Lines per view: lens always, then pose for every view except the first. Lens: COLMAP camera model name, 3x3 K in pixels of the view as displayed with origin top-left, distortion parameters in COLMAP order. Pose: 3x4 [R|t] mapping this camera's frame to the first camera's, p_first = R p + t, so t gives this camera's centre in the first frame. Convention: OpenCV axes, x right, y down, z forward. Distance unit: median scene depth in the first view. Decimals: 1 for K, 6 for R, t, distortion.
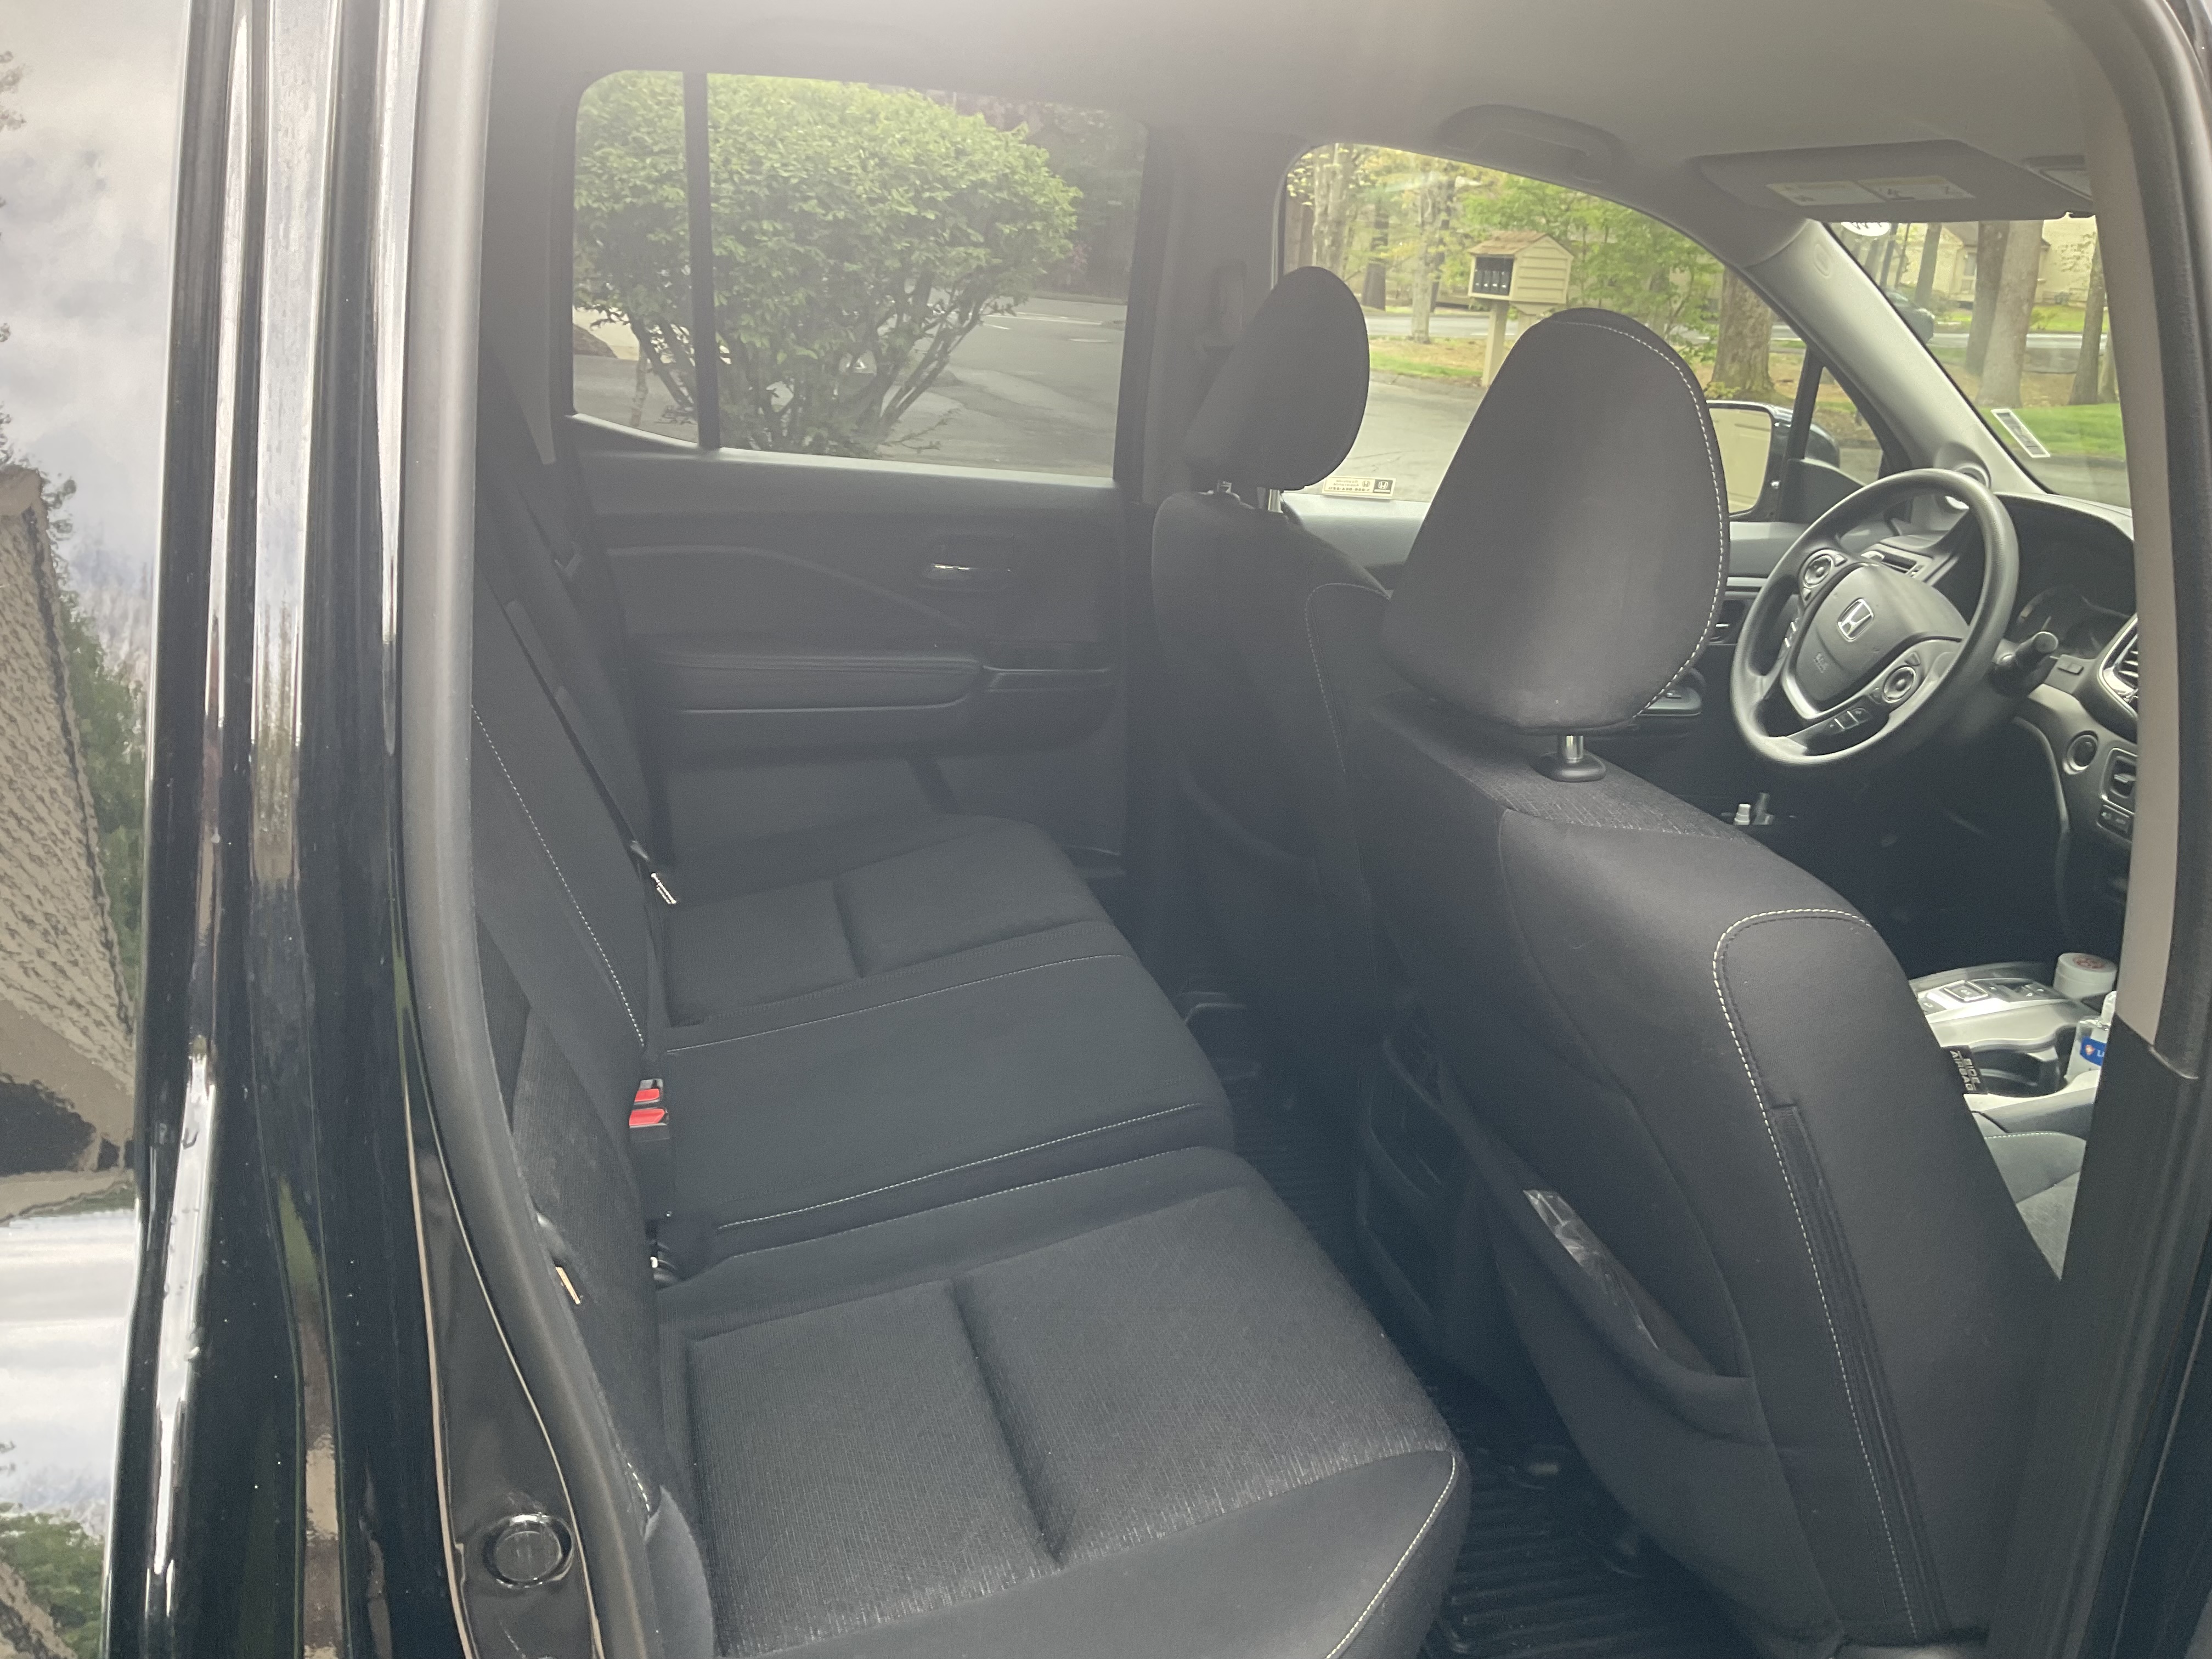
lens RADIAL K [[1760.5, 0, 1106.0], [0, 1760.5, 829.5], [0, 0, 1]] dist [0.077094, -0.216804]
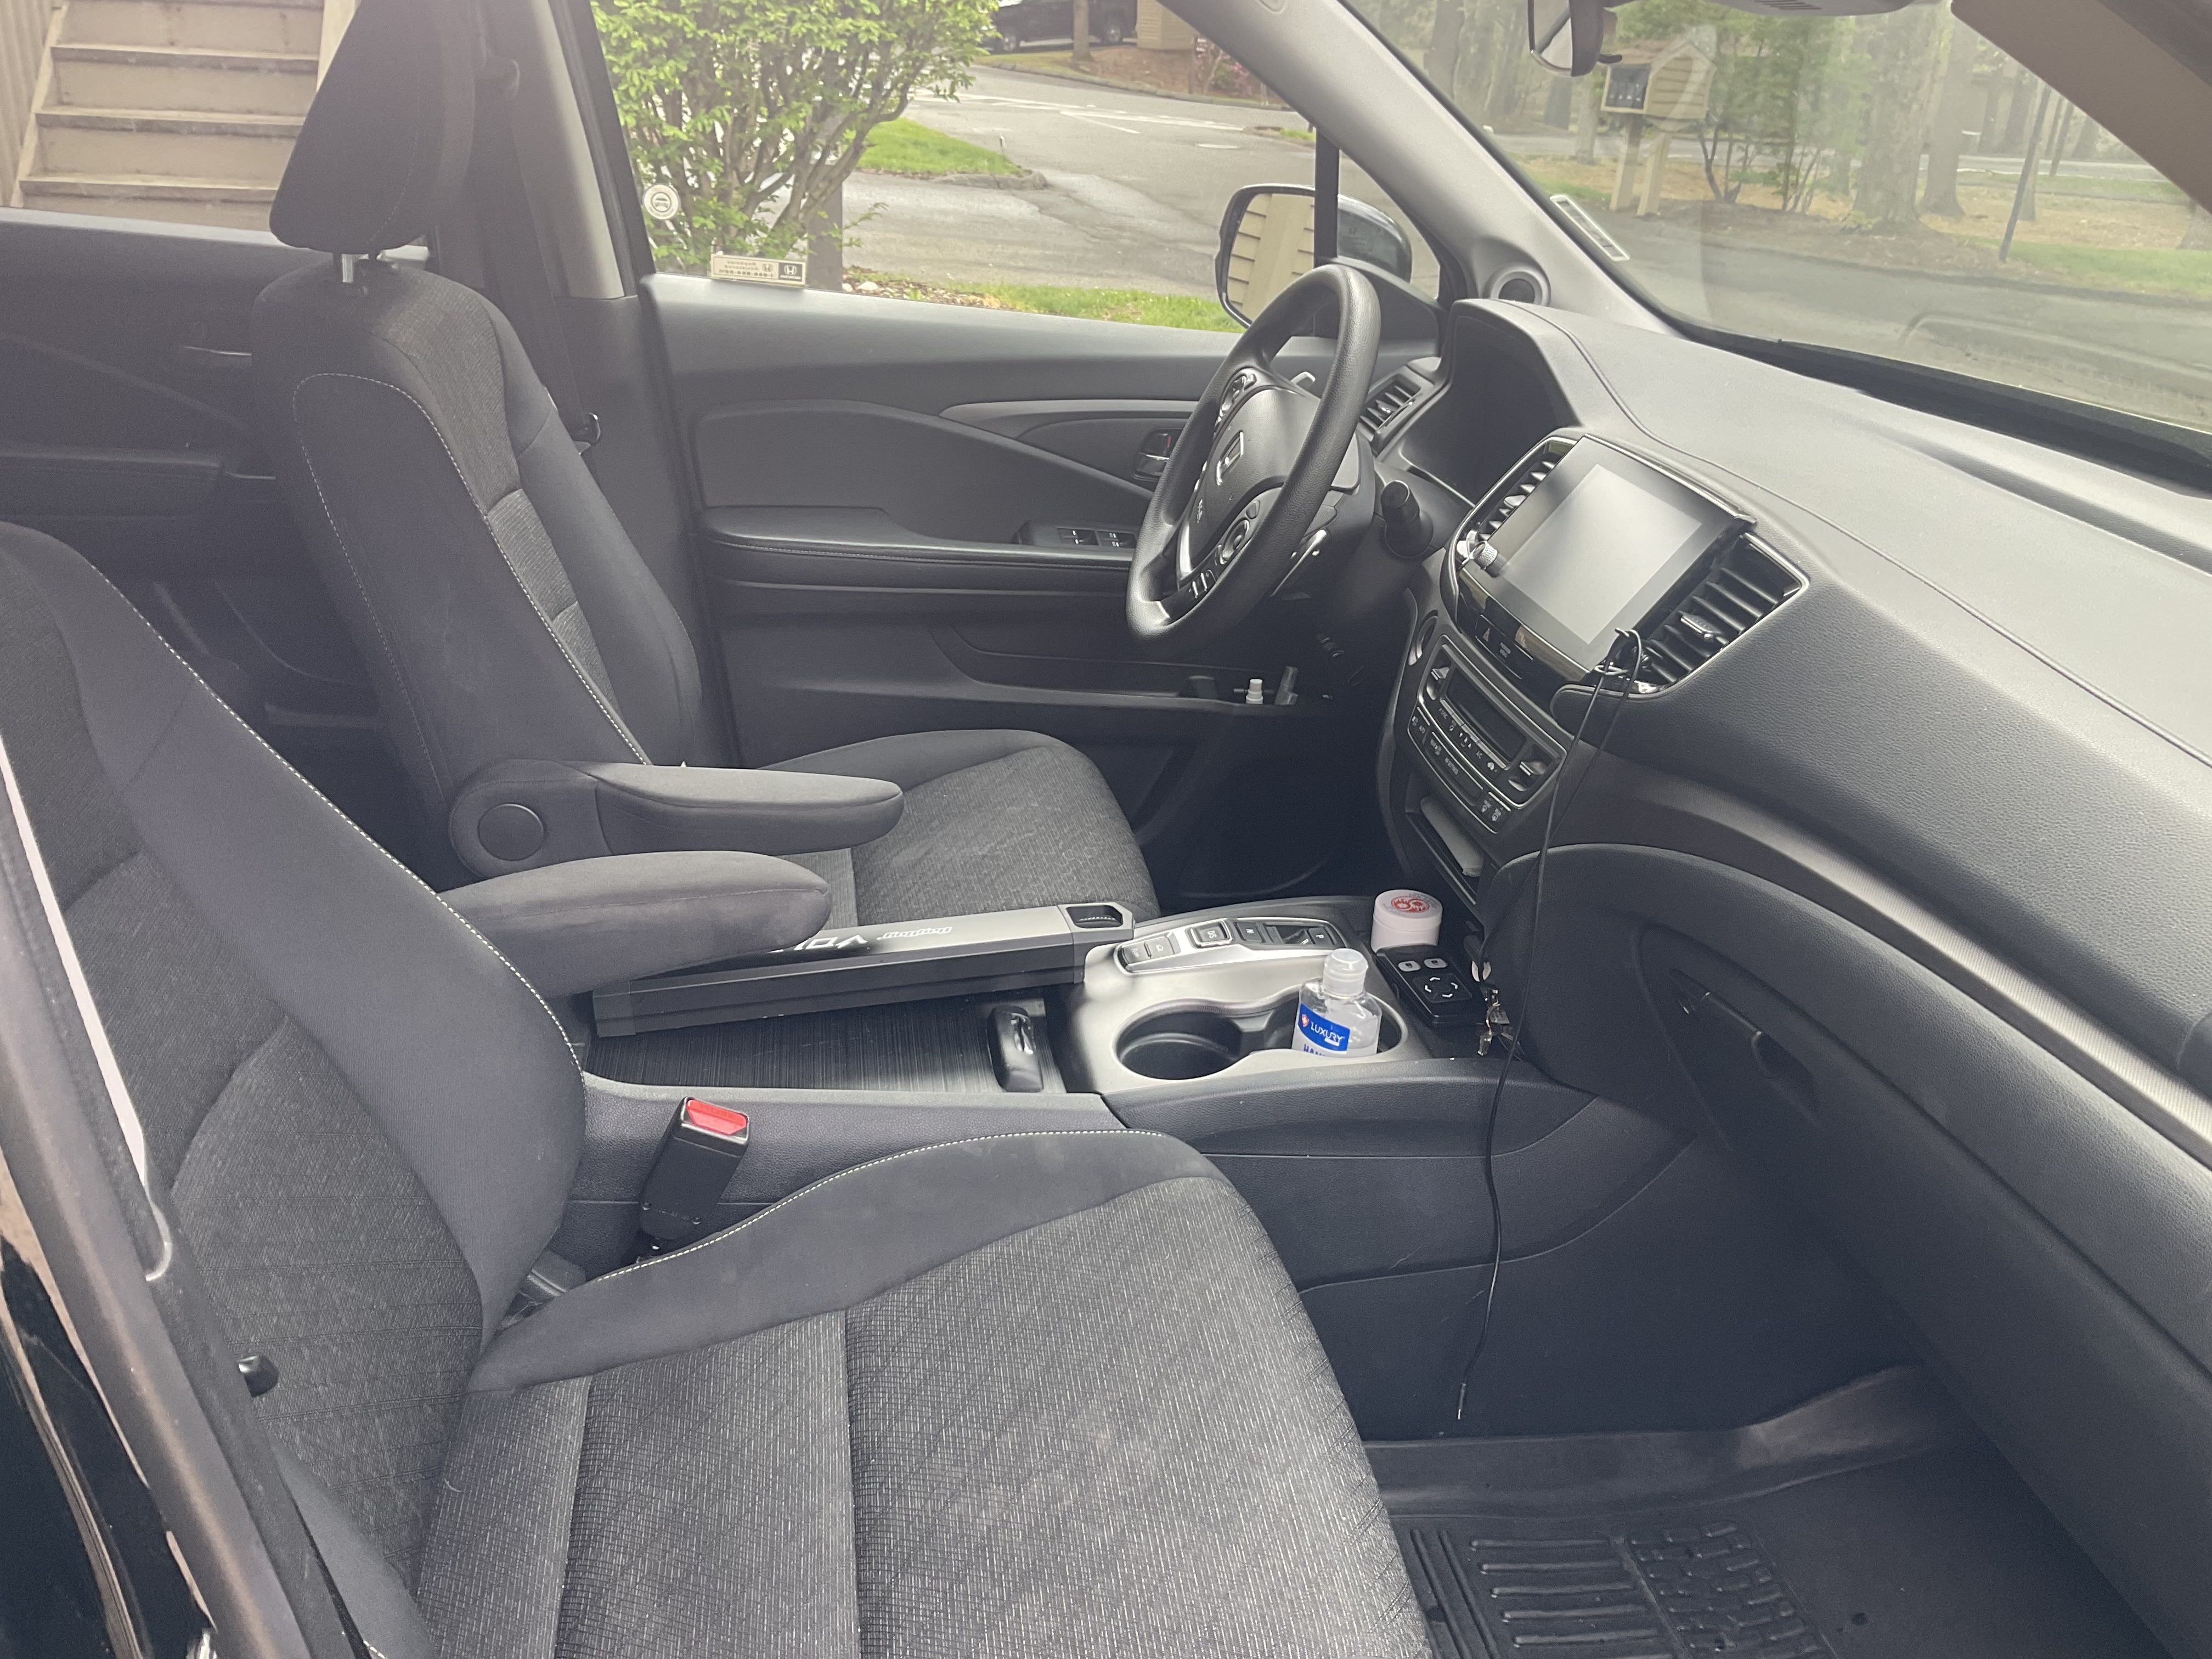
lens RADIAL K [[1760.5, 0, 1106.0], [0, 1760.5, 829.5], [0, 0, 1]] dist [0.077094, -0.216804]
pose [[0.994721, 0.058134, -0.084556, 0.157353], [-0.049701, 0.993882, 0.098635, -0.009681], [0.089773, -0.093912, 0.991525, 0.067337]]
